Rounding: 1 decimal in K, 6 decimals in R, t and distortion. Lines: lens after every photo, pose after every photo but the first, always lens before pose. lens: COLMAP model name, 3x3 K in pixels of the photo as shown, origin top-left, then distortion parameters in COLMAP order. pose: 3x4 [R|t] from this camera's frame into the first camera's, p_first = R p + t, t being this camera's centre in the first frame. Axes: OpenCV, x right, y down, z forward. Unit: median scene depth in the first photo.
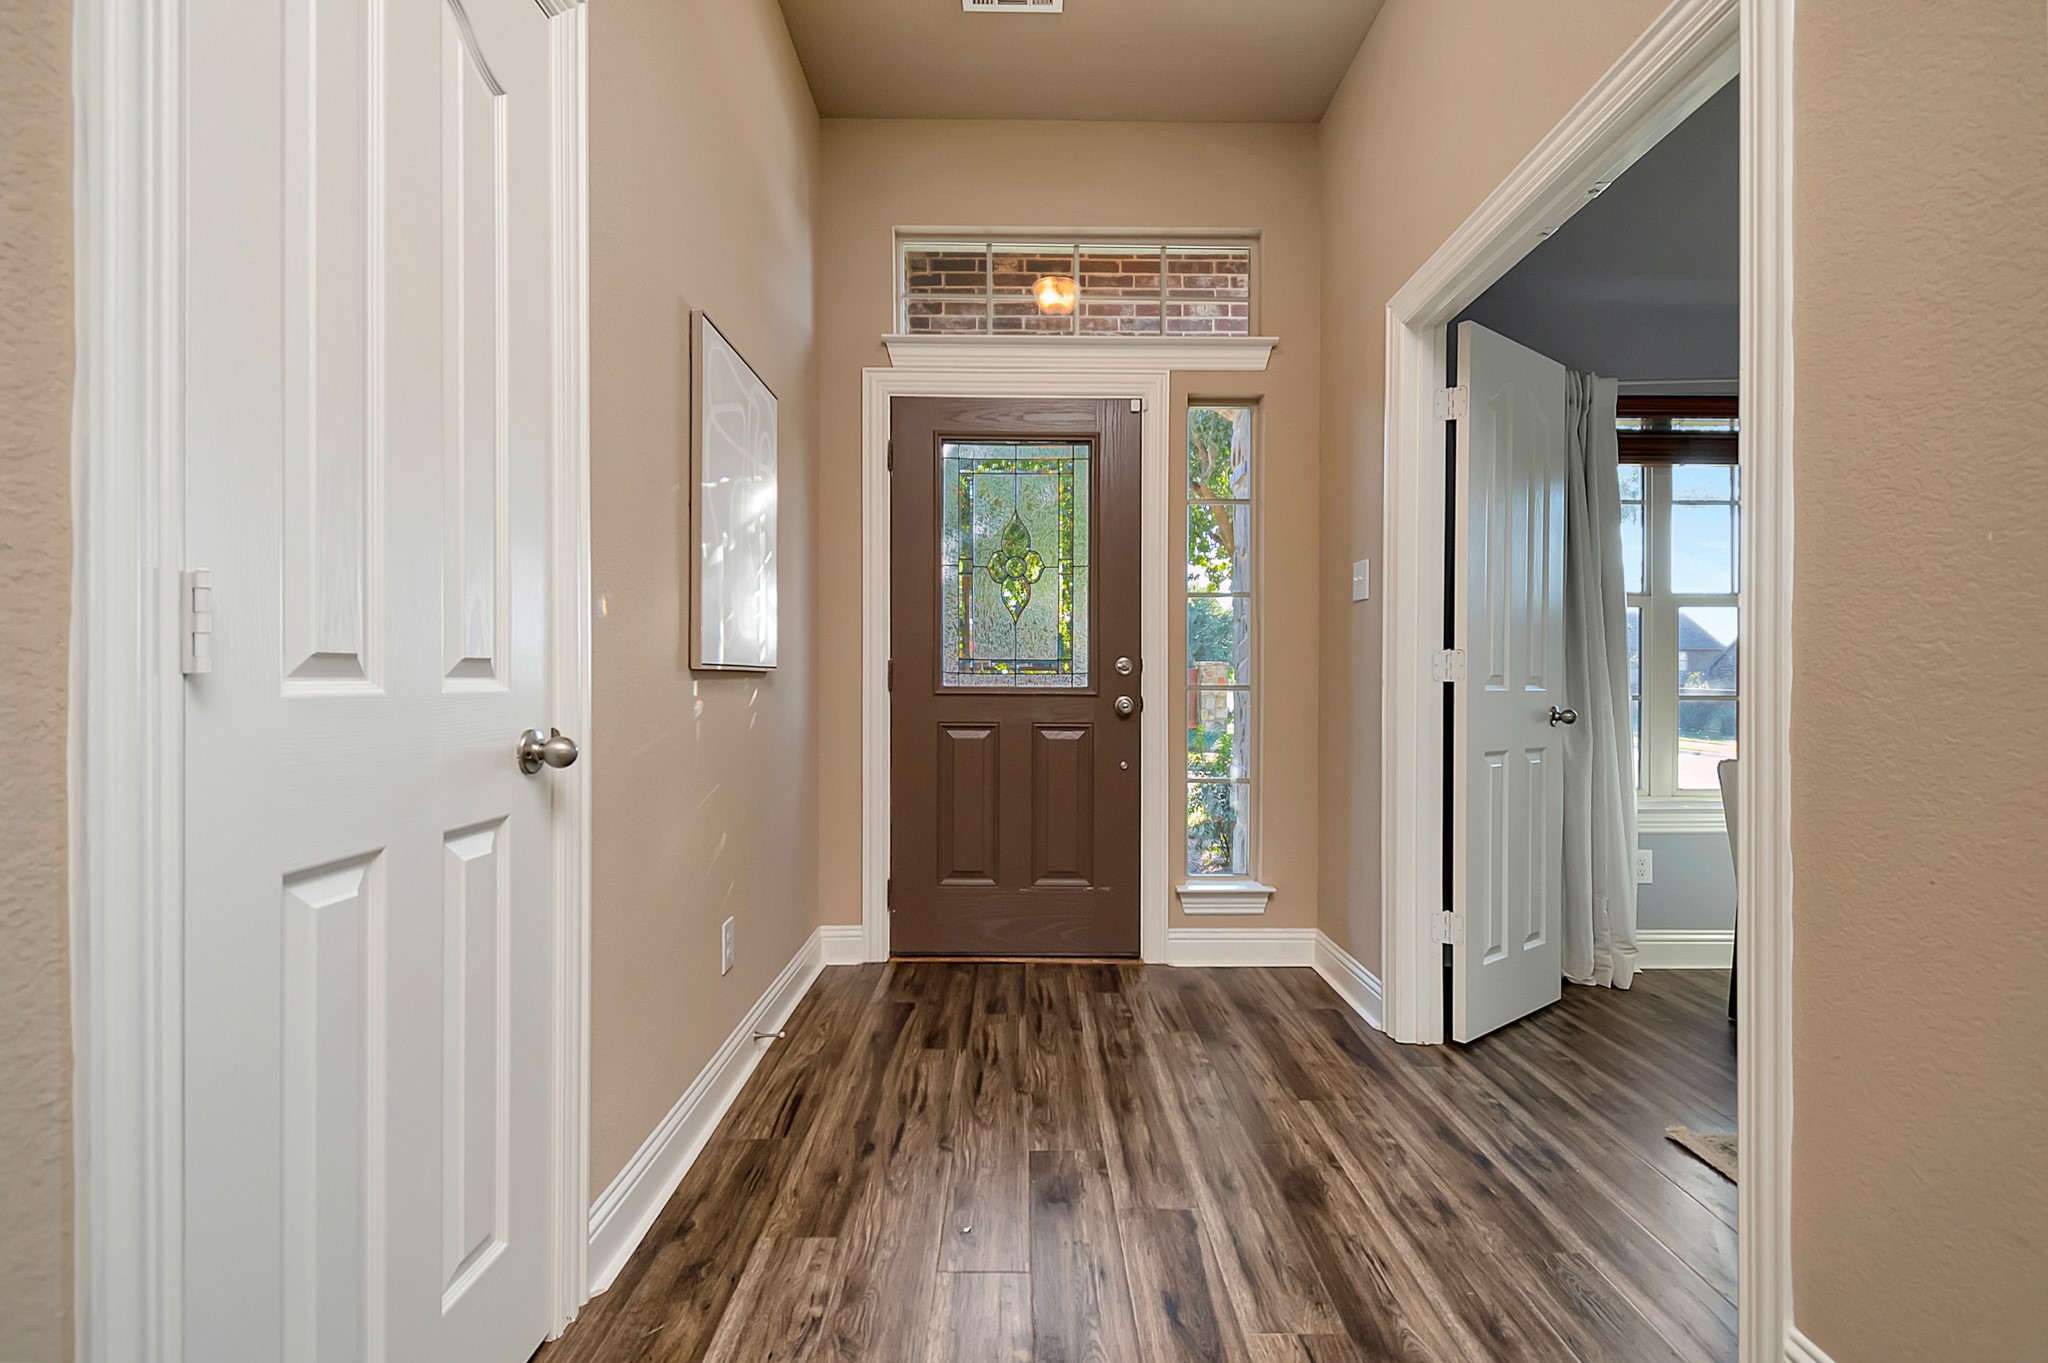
lens RADIAL K [[938.3, 0, 1057.1], [0, 938.3, 684.0], [0, 0, 1]] dist [0.005634, -0.003432]
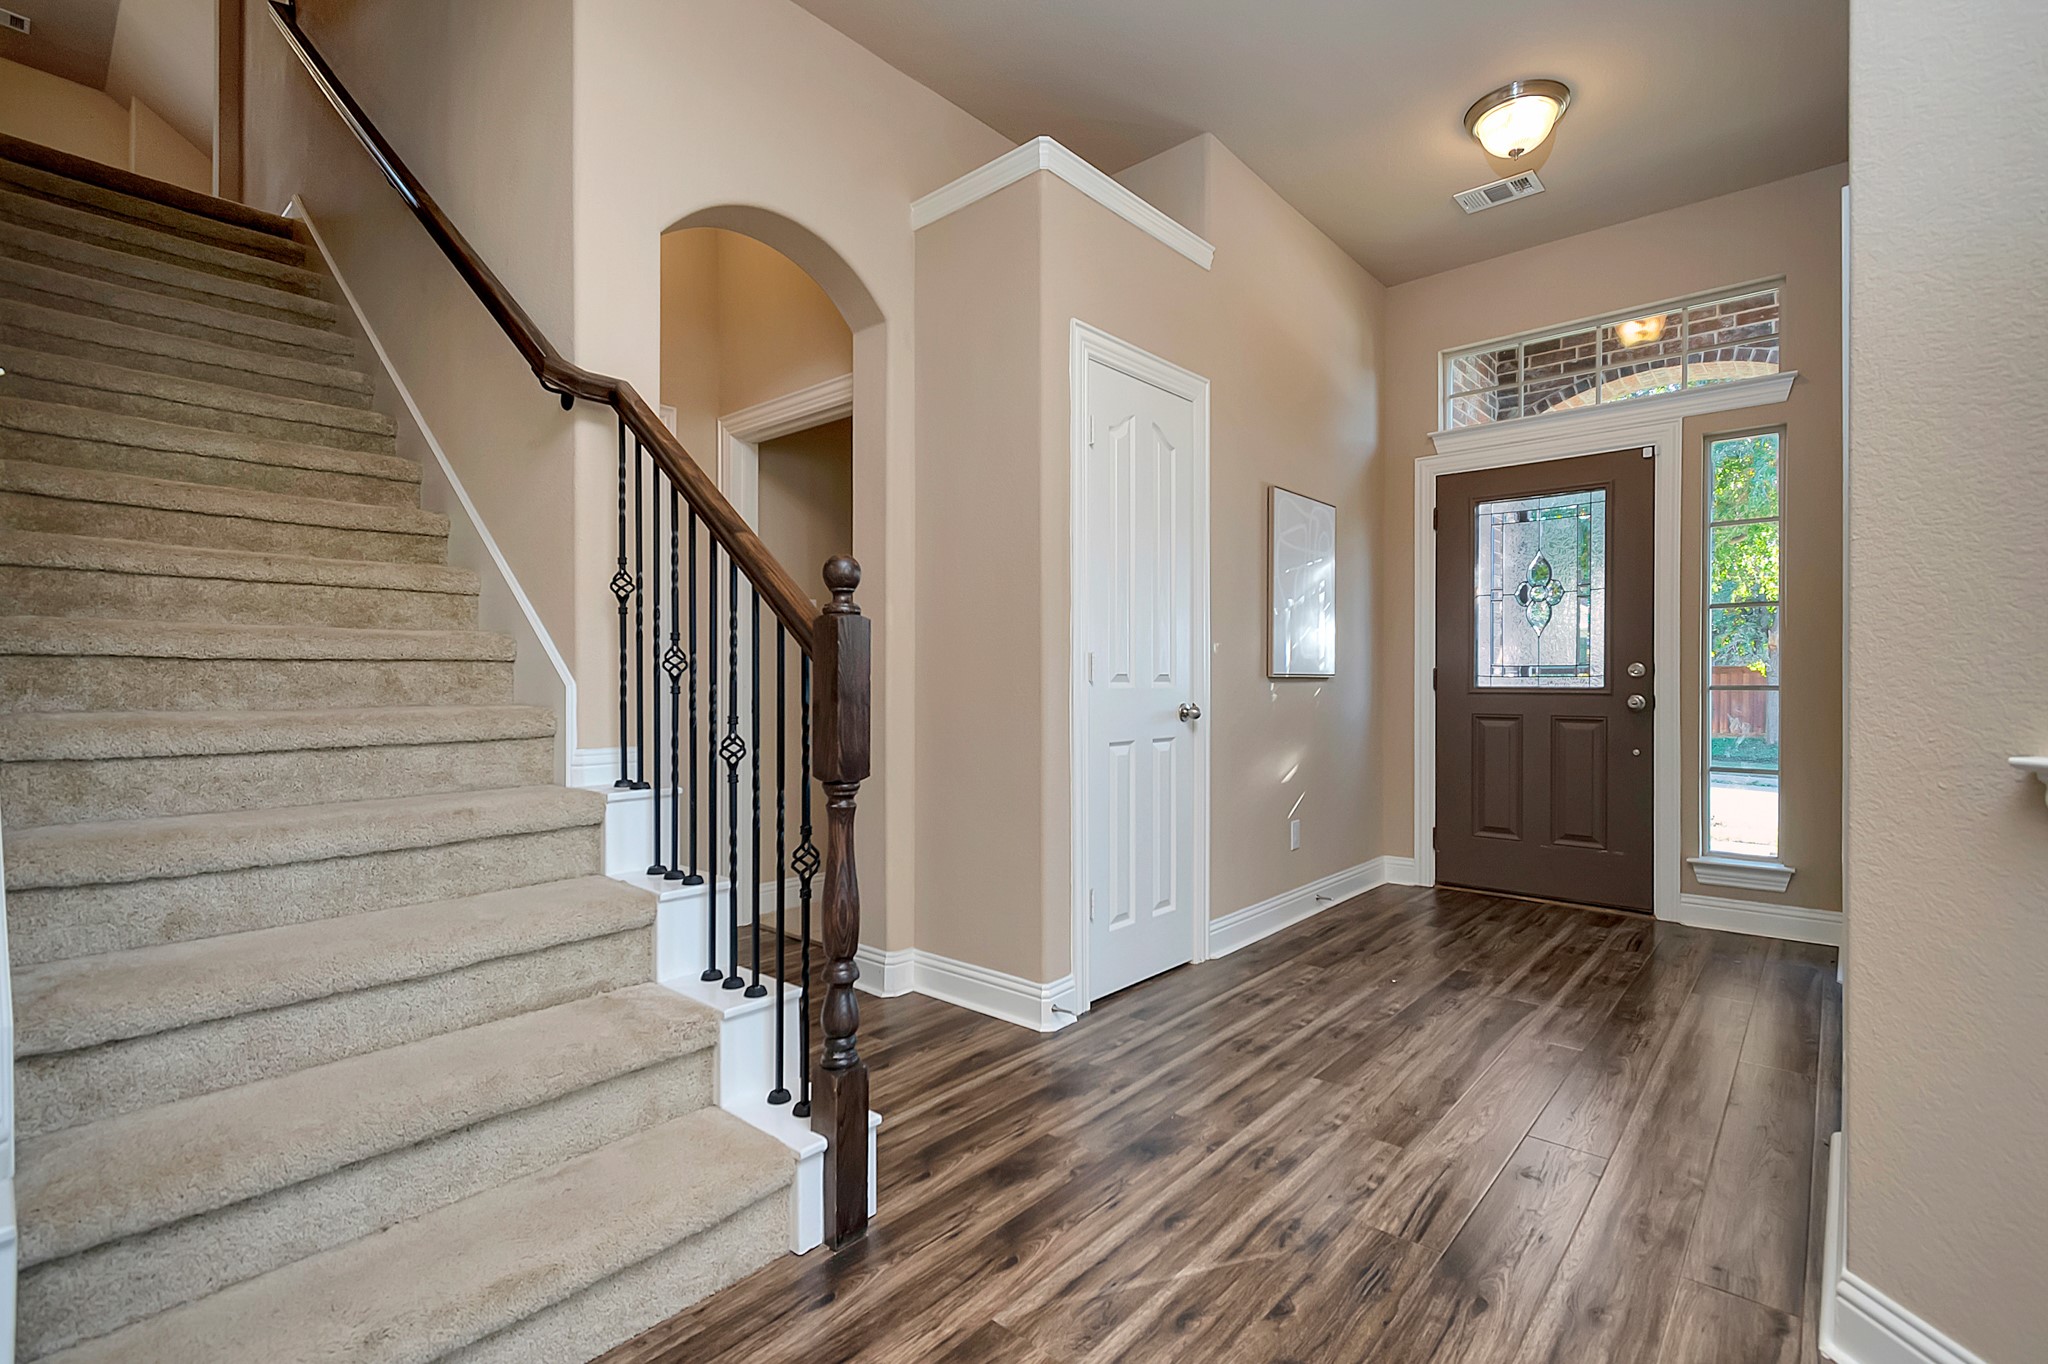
lens RADIAL K [[938.3, 0, 1015.1], [0, 938.3, 689.6], [0, 0, 1]] dist [0.005634, -0.003432]
pose [[0.733652, 0.001393, -0.679524, 0.422609], [0.000271, 0.999997, 0.002343, 0.004038], [0.679525, -0.001903, 0.733650, -0.592542]]
